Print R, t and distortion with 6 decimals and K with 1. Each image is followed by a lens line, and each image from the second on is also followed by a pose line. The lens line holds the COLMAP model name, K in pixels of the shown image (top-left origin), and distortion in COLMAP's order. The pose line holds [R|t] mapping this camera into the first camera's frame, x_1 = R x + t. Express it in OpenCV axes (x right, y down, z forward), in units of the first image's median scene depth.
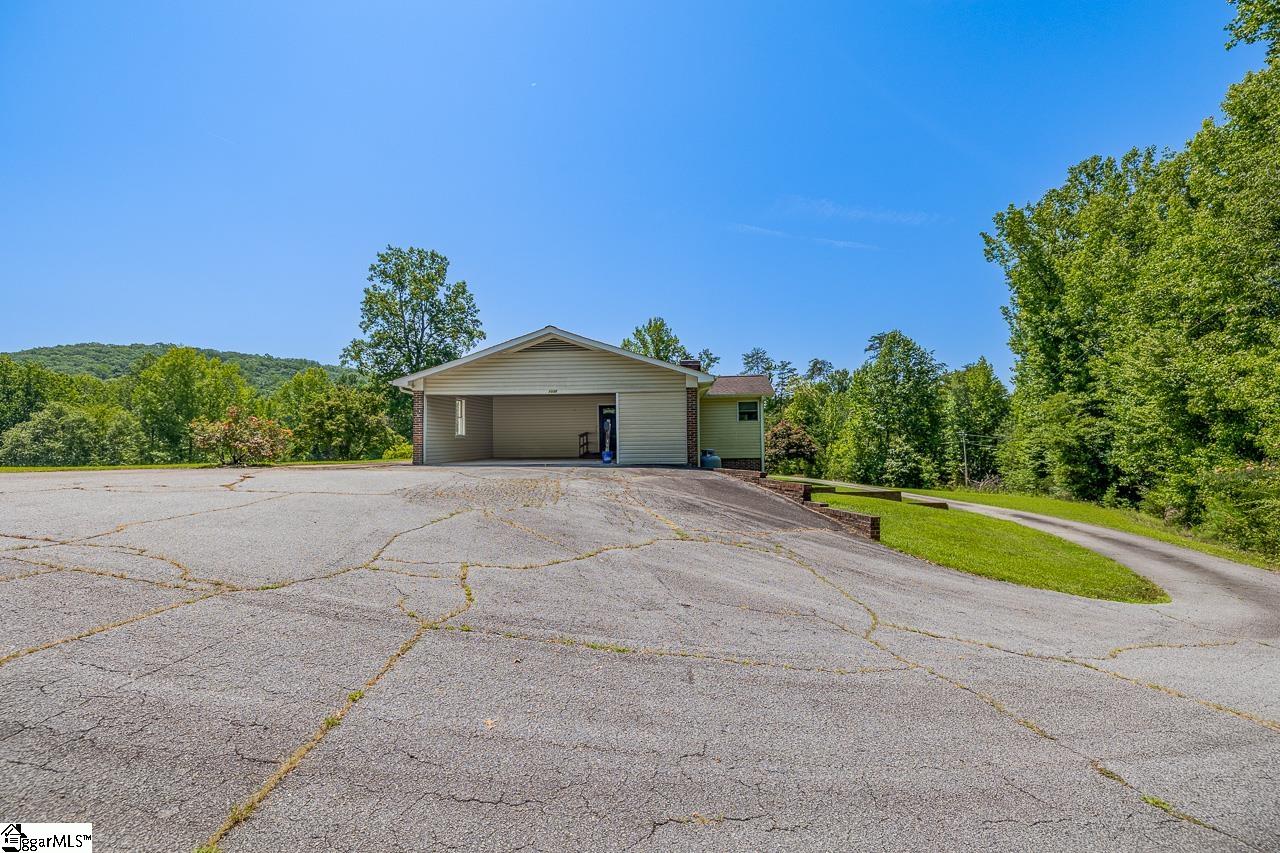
lens RADIAL K [[536.9, 0, 640.0], [0, 536.9, 426.5], [0, 0, 1]] dist [0.000207, -0.004188]
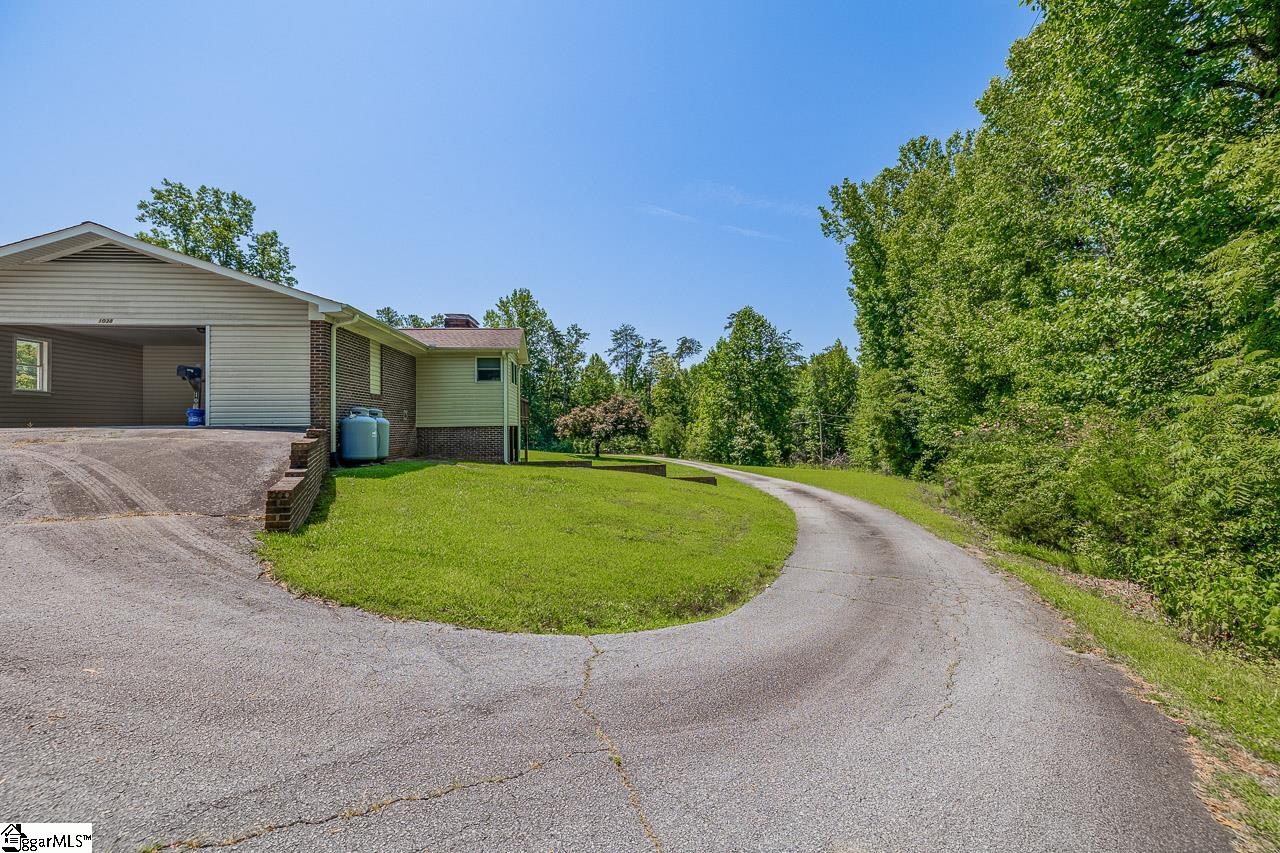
lens RADIAL K [[536.9, 0, 640.0], [0, 536.9, 426.5], [0, 0, 1]] dist [0.000207, -0.004188]
pose [[0.984818, 0.000661, 0.173589, 0.139151], [-0.005956, 0.999533, 0.029986, 0.015819], [-0.173488, -0.030565, 0.984362, 0.072016]]
